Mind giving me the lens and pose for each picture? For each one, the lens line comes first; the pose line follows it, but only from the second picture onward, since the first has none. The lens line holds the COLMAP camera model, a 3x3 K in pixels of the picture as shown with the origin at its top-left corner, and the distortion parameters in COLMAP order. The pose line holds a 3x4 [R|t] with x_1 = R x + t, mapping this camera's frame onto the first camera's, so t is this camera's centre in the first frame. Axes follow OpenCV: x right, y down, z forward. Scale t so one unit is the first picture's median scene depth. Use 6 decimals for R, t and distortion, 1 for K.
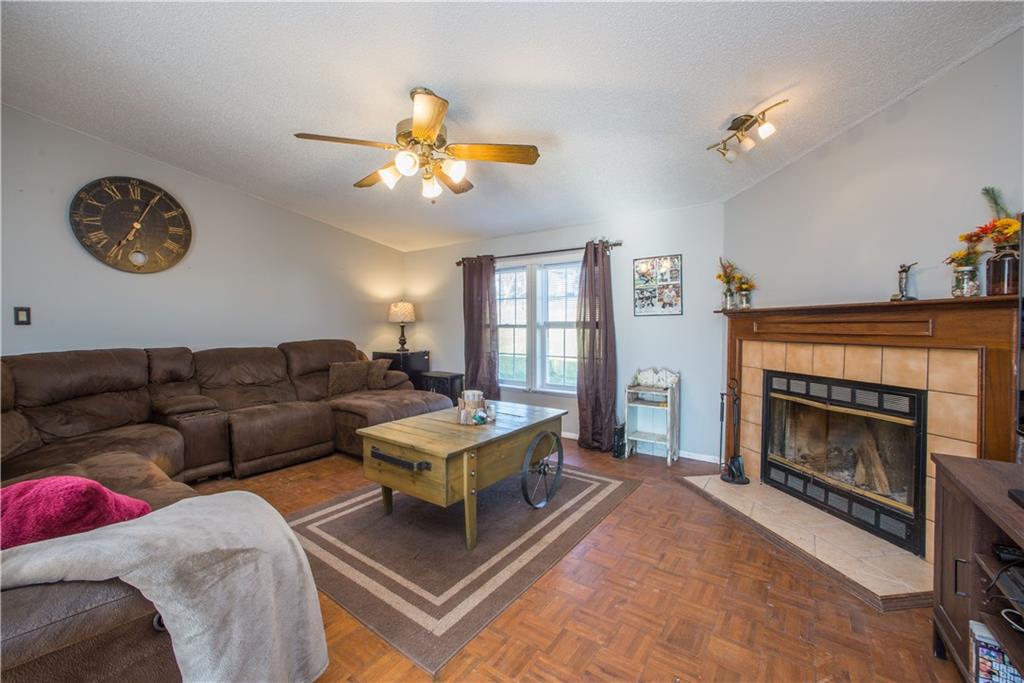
lens RADIAL K [[407.0, 0, 495.1], [0, 407.0, 336.0], [0, 0, 1]] dist [-0.012108, 0.002205]
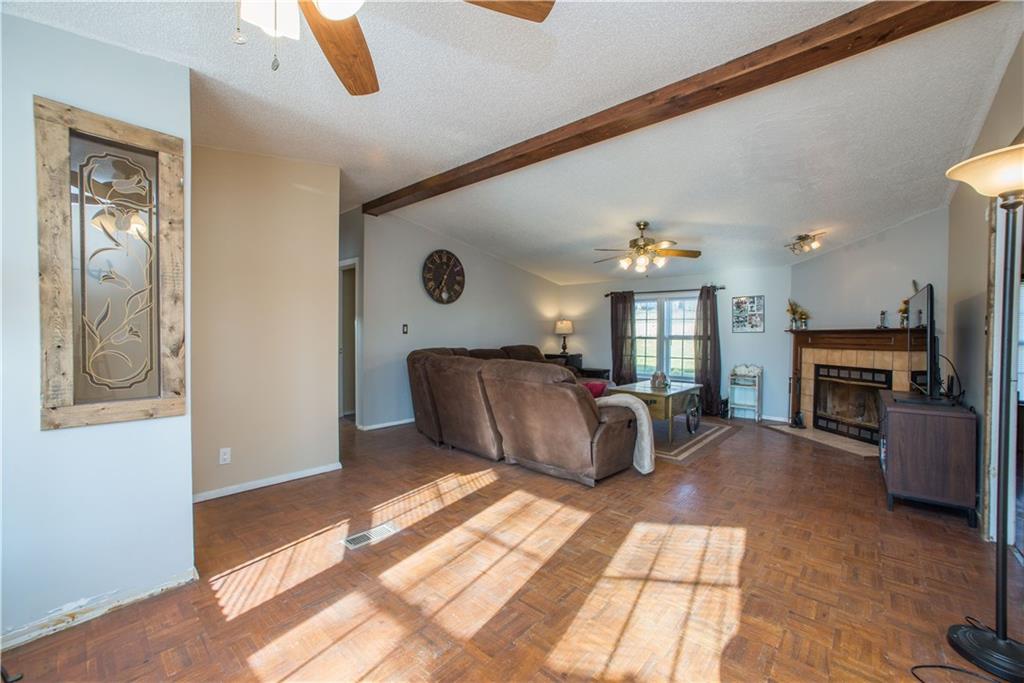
lens RADIAL K [[420.4, 0, 520.2], [0, 420.4, 341.9], [0, 0, 1]] dist [0.003908, 0.001282]
pose [[0.999226, 0.013284, -0.037038, -0.506918], [-0.013766, 0.999823, -0.012786, 0.024510], [0.036862, 0.013286, 0.999232, -0.810604]]
